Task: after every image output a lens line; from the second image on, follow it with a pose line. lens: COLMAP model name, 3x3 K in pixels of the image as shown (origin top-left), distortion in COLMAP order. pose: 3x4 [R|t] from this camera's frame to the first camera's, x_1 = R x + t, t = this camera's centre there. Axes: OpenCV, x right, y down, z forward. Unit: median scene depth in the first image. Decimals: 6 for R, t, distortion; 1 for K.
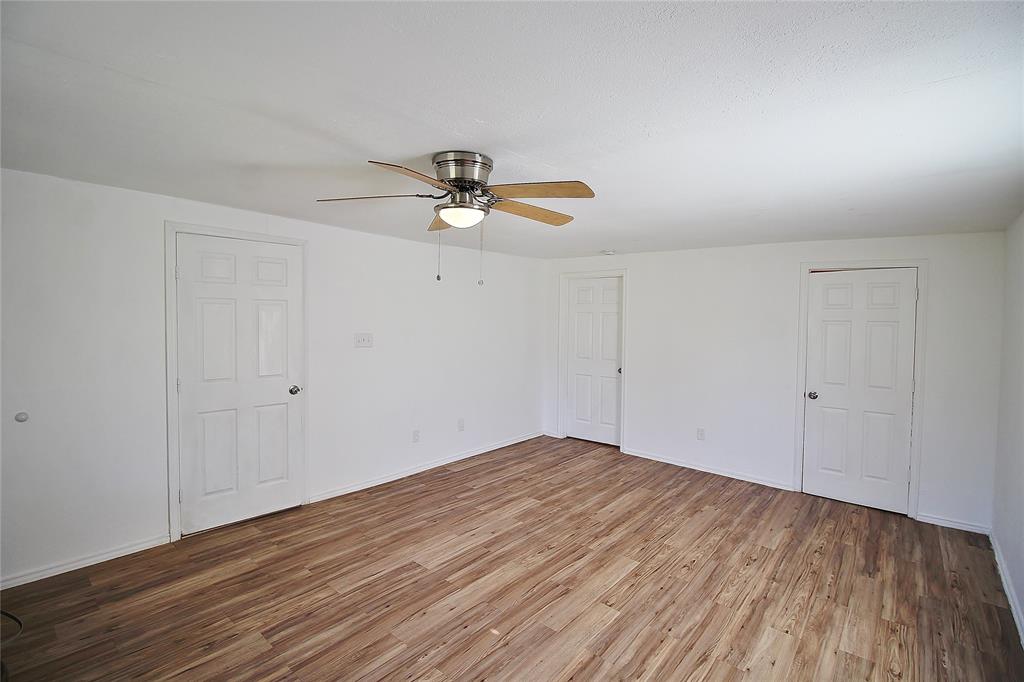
lens RADIAL K [[475.2, 0, 513.4], [0, 475.2, 338.6], [0, 0, 1]] dist [-0.009323, -0.007472]
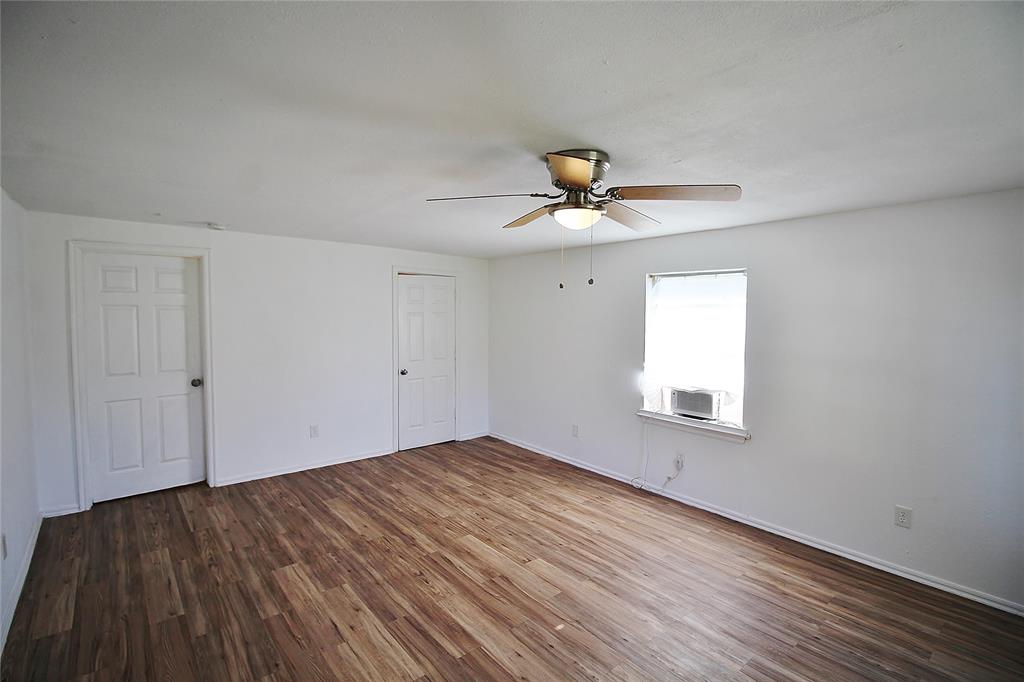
lens RADIAL K [[475.2, 0, 513.2], [0, 475.2, 336.3], [0, 0, 1]] dist [-0.009323, -0.007472]
pose [[0.162724, -0.069295, 0.984235, -0.627716], [0.043396, 0.997068, 0.063024, -0.047357], [-0.985717, 0.032457, 0.165254, 0.559695]]
